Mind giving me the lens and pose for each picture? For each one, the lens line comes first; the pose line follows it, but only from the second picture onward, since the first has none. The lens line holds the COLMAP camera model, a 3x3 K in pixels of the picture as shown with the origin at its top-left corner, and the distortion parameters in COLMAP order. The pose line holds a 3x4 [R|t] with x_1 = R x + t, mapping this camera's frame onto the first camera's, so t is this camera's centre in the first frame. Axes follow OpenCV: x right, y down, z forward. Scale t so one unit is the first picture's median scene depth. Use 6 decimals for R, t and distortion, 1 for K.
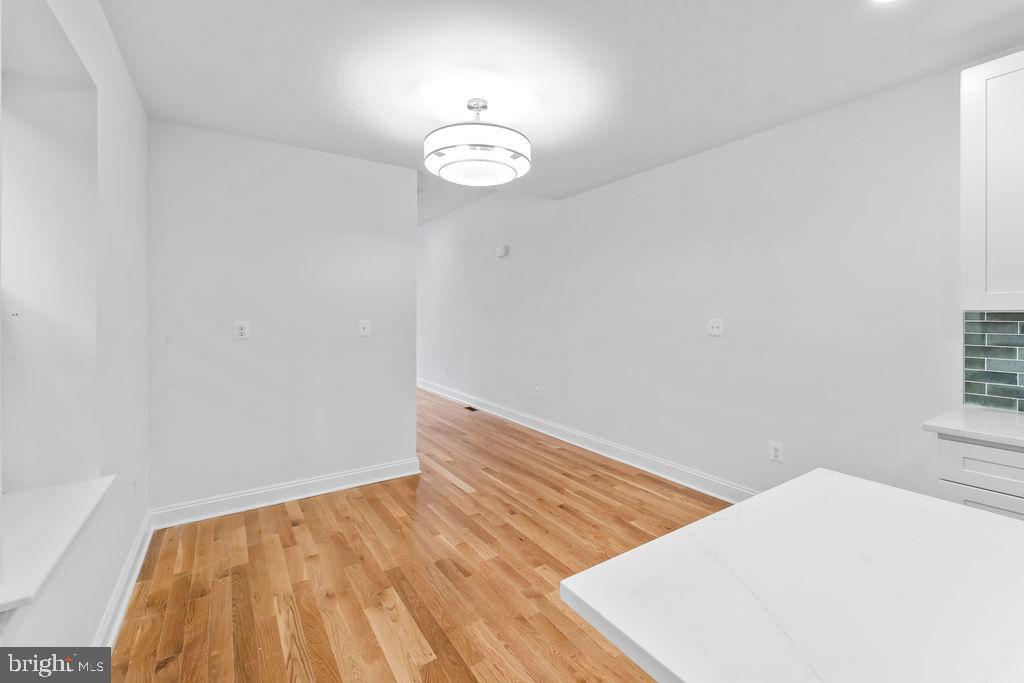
lens RADIAL K [[436.0, 0, 517.0], [0, 436.0, 316.9], [0, 0, 1]] dist [0.000898, 0.001024]
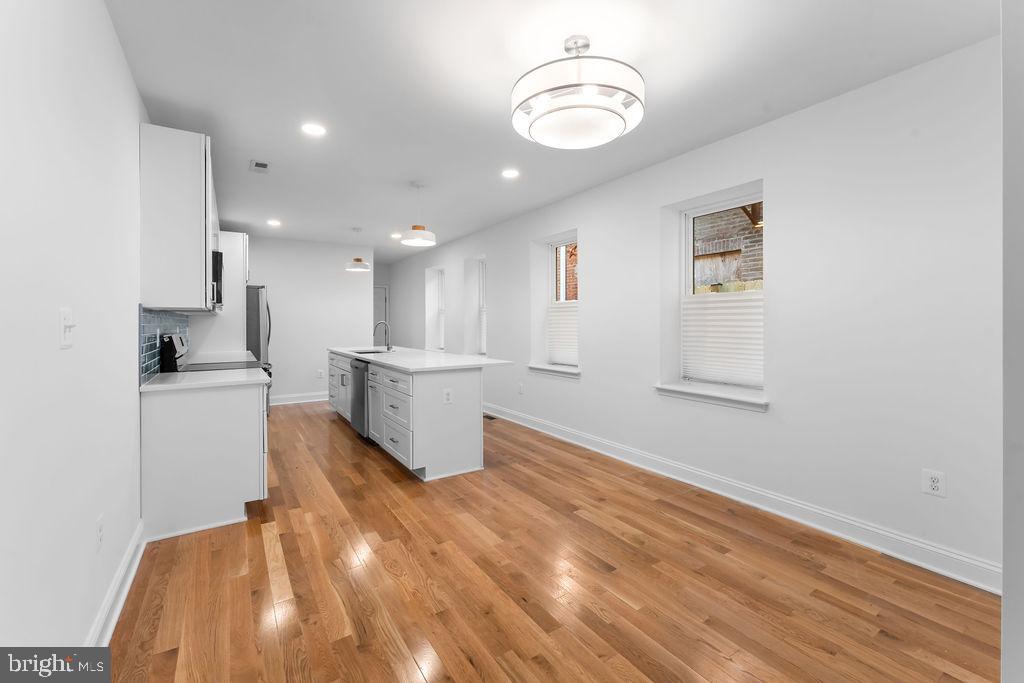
lens RADIAL K [[436.0, 0, 509.1], [0, 436.0, 320.3], [0, 0, 1]] dist [0.000898, 0.001024]
pose [[-0.999818, 0.007166, 0.017695, 0.023056], [0.007237, 0.999966, 0.003996, 0.025284], [-0.017665, 0.004123, -0.999835, 2.107743]]
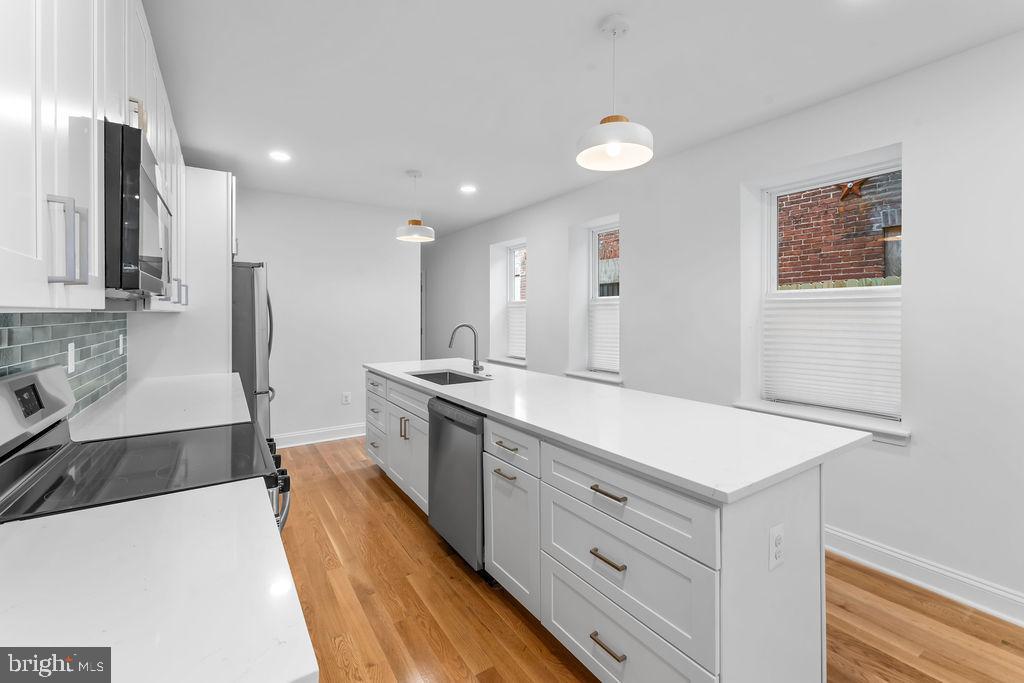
lens RADIAL K [[436.0, 0, 521.8], [0, 436.0, 318.7], [0, 0, 1]] dist [0.000898, 0.001024]
pose [[-0.999938, 0.001693, -0.010990, 0.646333], [0.001558, 0.999923, 0.012308, -0.004082], [0.011010, 0.012291, -0.999864, 1.057921]]
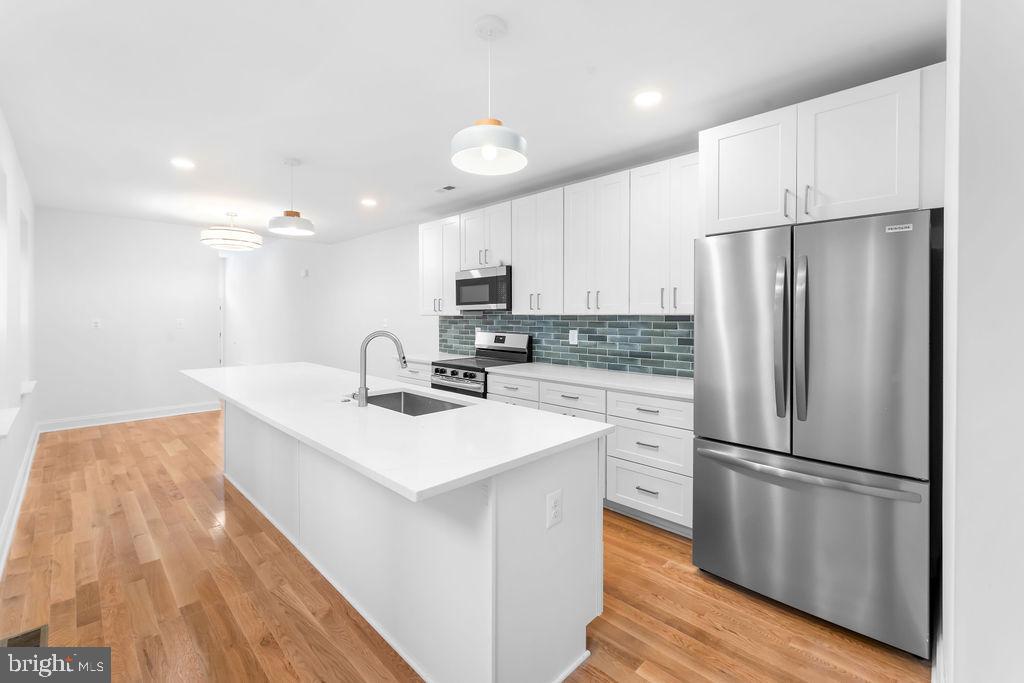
lens RADIAL K [[436.0, 0, 521.0], [0, 436.0, 320.4], [0, 0, 1]] dist [0.000898, 0.001024]
pose [[0.976970, -0.000180, 0.213376, 0.930882], [-0.000680, 0.999992, 0.003958, 0.005550], [-0.213375, -0.004012, 0.976962, -1.514675]]
